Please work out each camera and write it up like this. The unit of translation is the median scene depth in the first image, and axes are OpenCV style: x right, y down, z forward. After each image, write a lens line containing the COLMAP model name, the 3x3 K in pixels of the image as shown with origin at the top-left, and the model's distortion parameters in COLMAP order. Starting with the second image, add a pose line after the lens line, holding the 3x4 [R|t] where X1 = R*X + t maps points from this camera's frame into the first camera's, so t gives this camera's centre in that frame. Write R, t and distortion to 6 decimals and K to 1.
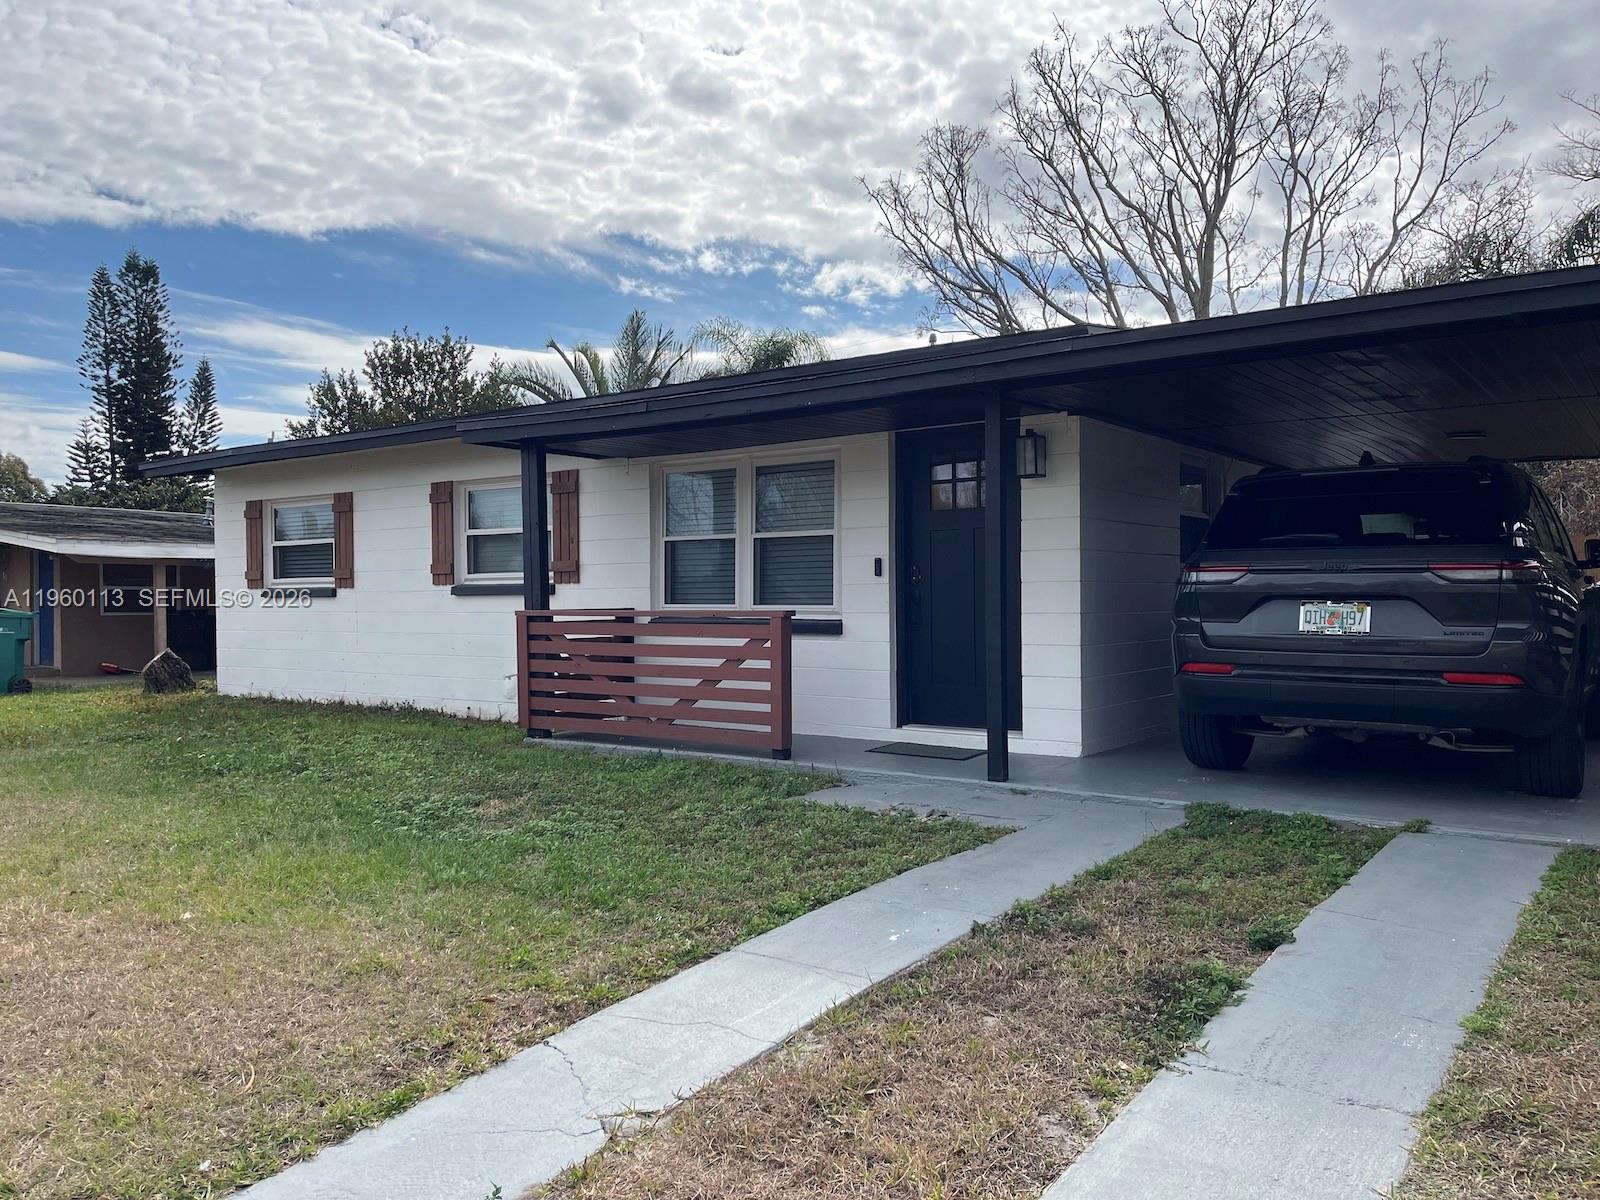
lens RADIAL K [[1224.1, 0, 797.2], [0, 1224.1, 596.4], [0, 0, 1]] dist [-0.005080, -0.003479]
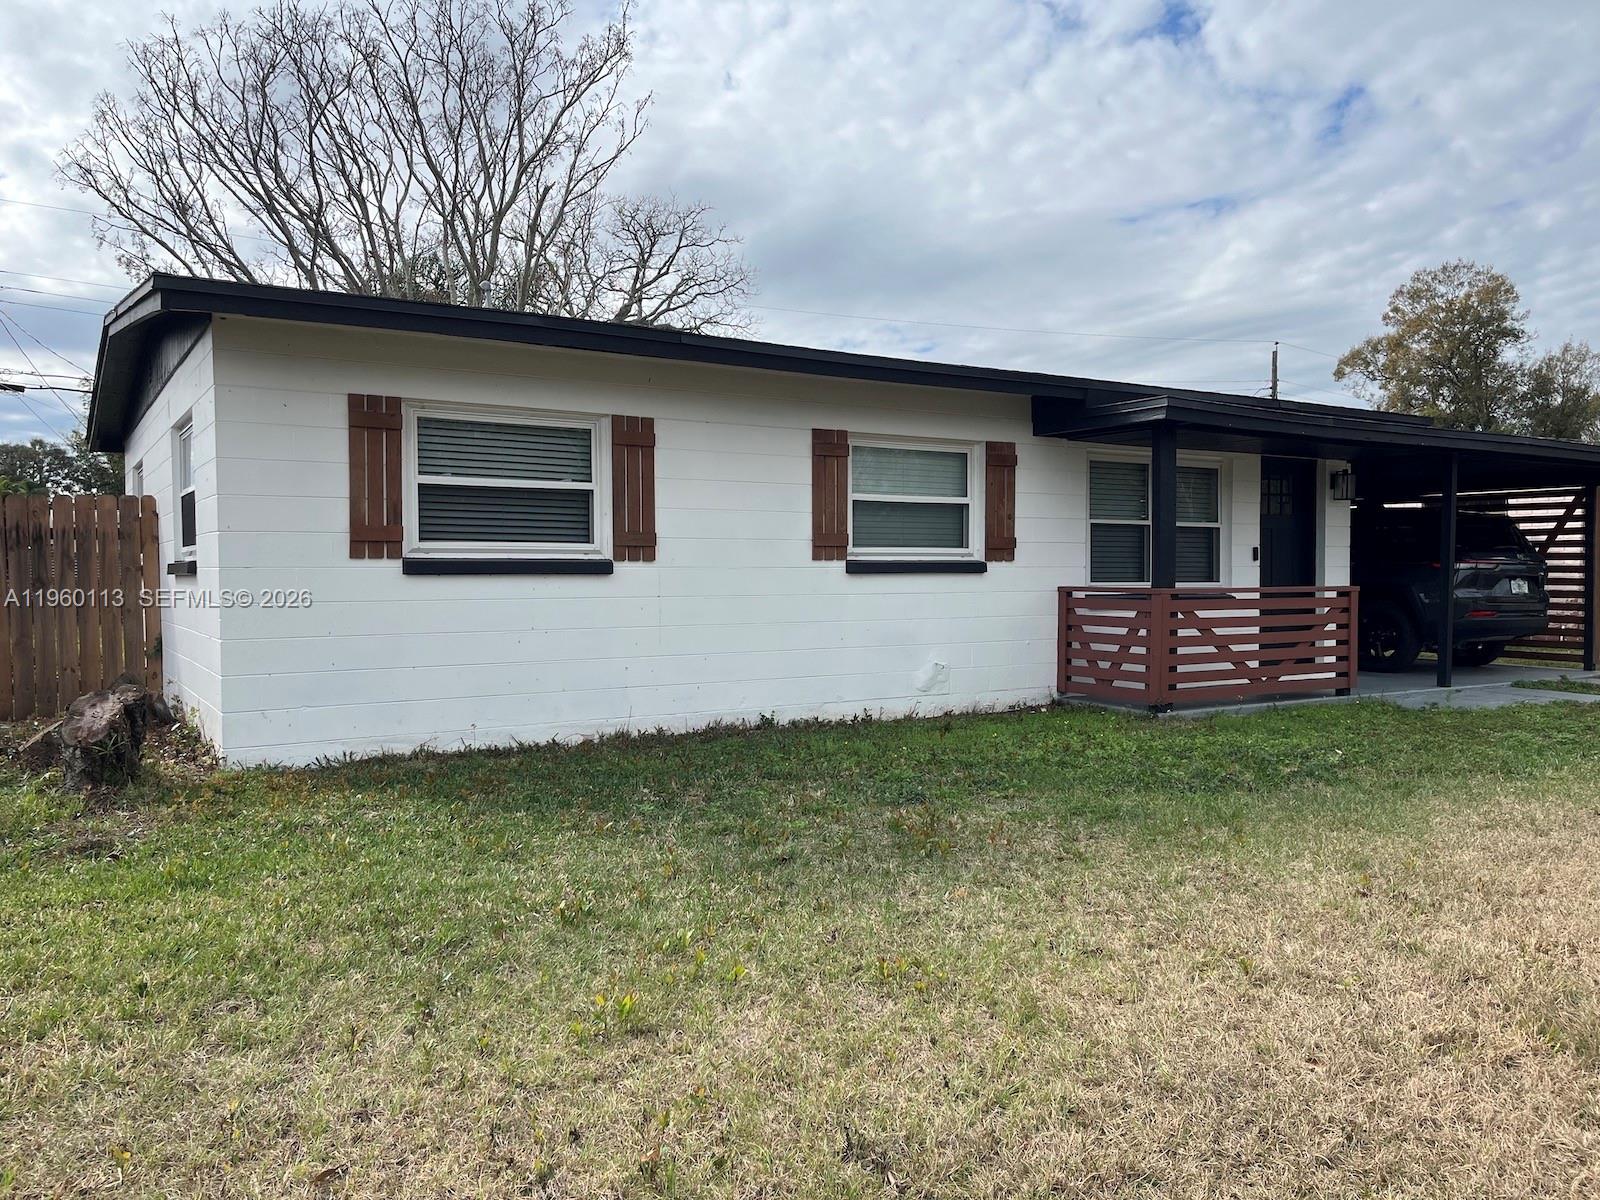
lens RADIAL K [[1224.1, 0, 798.1], [0, 1224.1, 603.4], [0, 0, 1]] dist [-0.005080, -0.003479]
pose [[0.357698, -0.013783, 0.933736, -1.014112], [0.004232, 0.999905, 0.013139, 0.008382], [-0.933828, -0.000749, 0.357722, 0.716382]]
